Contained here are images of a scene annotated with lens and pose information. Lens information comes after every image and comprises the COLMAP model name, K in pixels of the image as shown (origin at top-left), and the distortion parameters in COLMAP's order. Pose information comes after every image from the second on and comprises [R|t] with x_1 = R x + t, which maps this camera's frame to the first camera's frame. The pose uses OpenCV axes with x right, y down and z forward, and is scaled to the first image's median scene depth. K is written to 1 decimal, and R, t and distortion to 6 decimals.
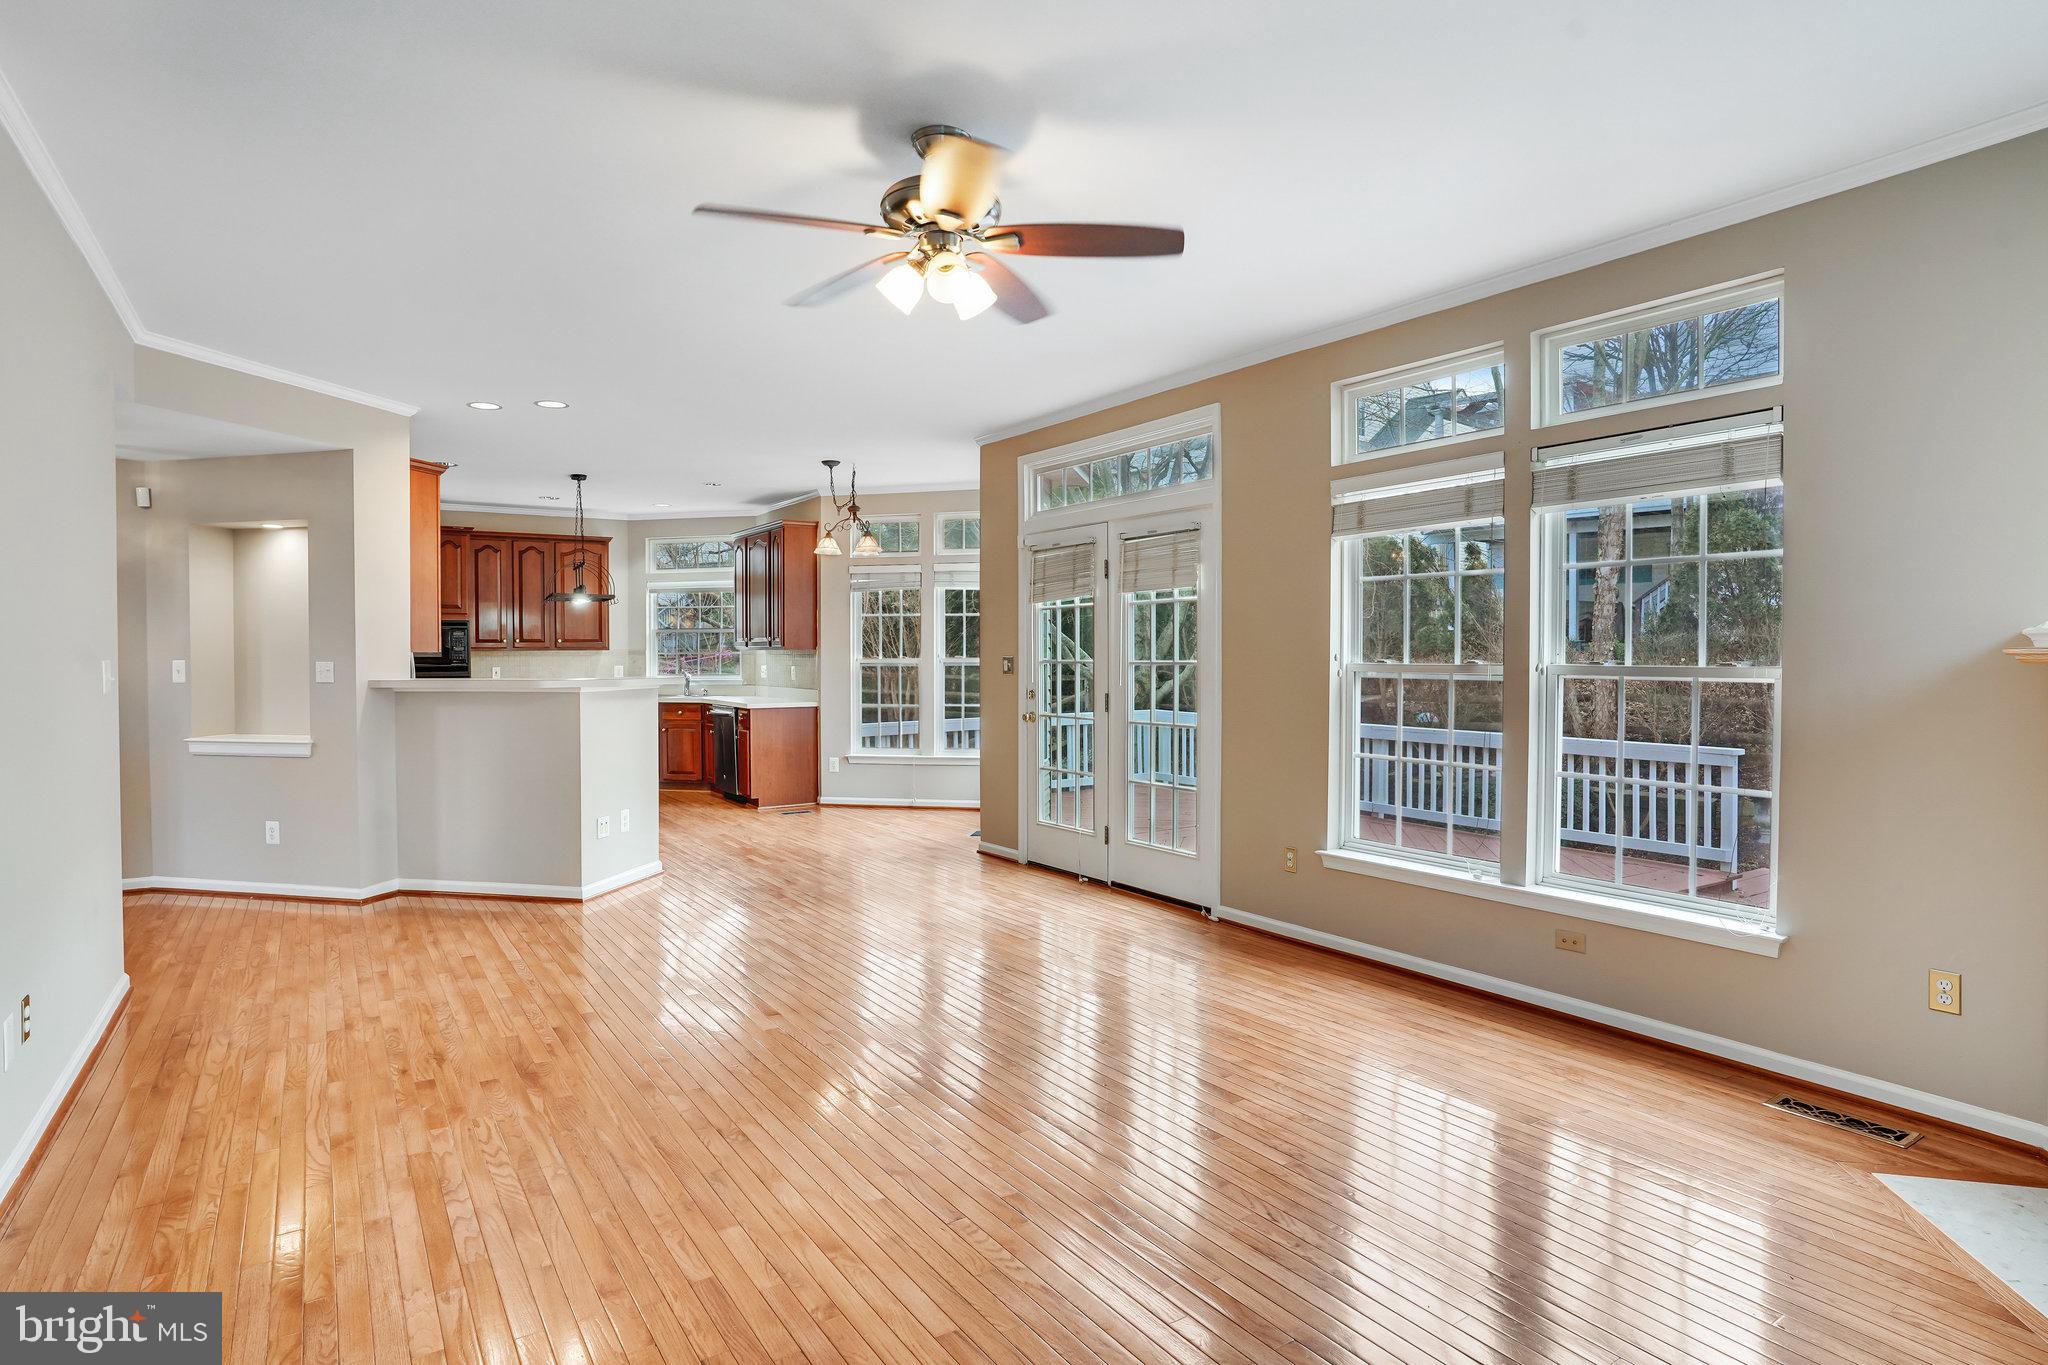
lens RADIAL K [[1064.5, 0, 1016.5], [0, 1064.5, 675.8], [0, 0, 1]] dist [-0.035344, 0.001336]
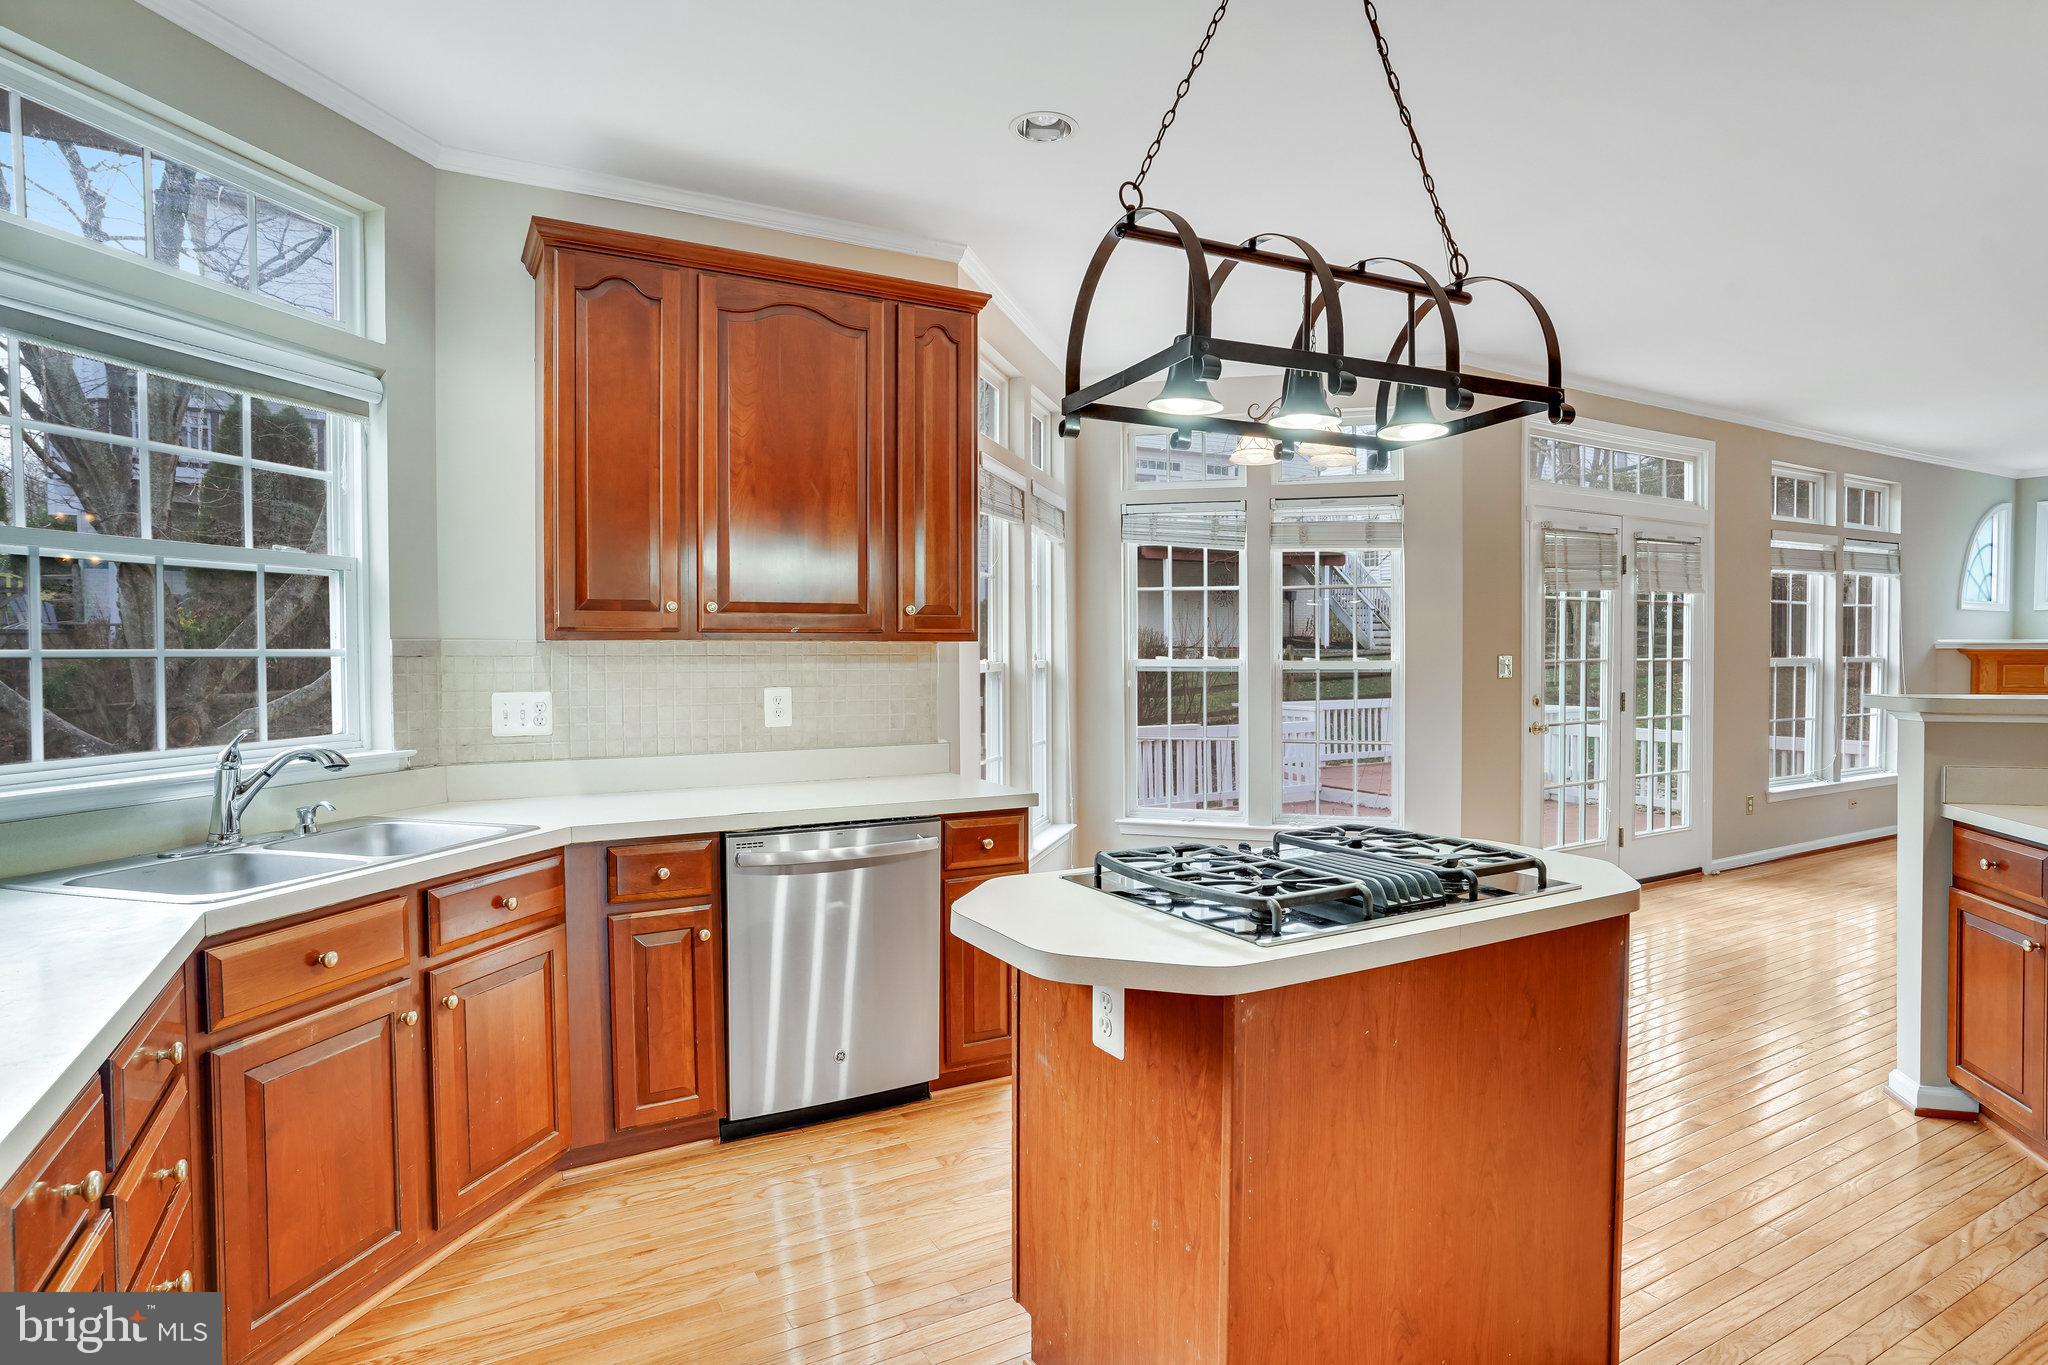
lens RADIAL K [[1093.6, 0, 1027.1], [0, 1093.6, 666.6], [0, 0, 1]] dist [-0.014310, 0.001319]
pose [[0.059672, -0.014593, 0.998111, -0.927013], [0.022761, 0.999653, 0.013255, -0.031918], [-0.997958, 0.021927, 0.059984, 1.454164]]
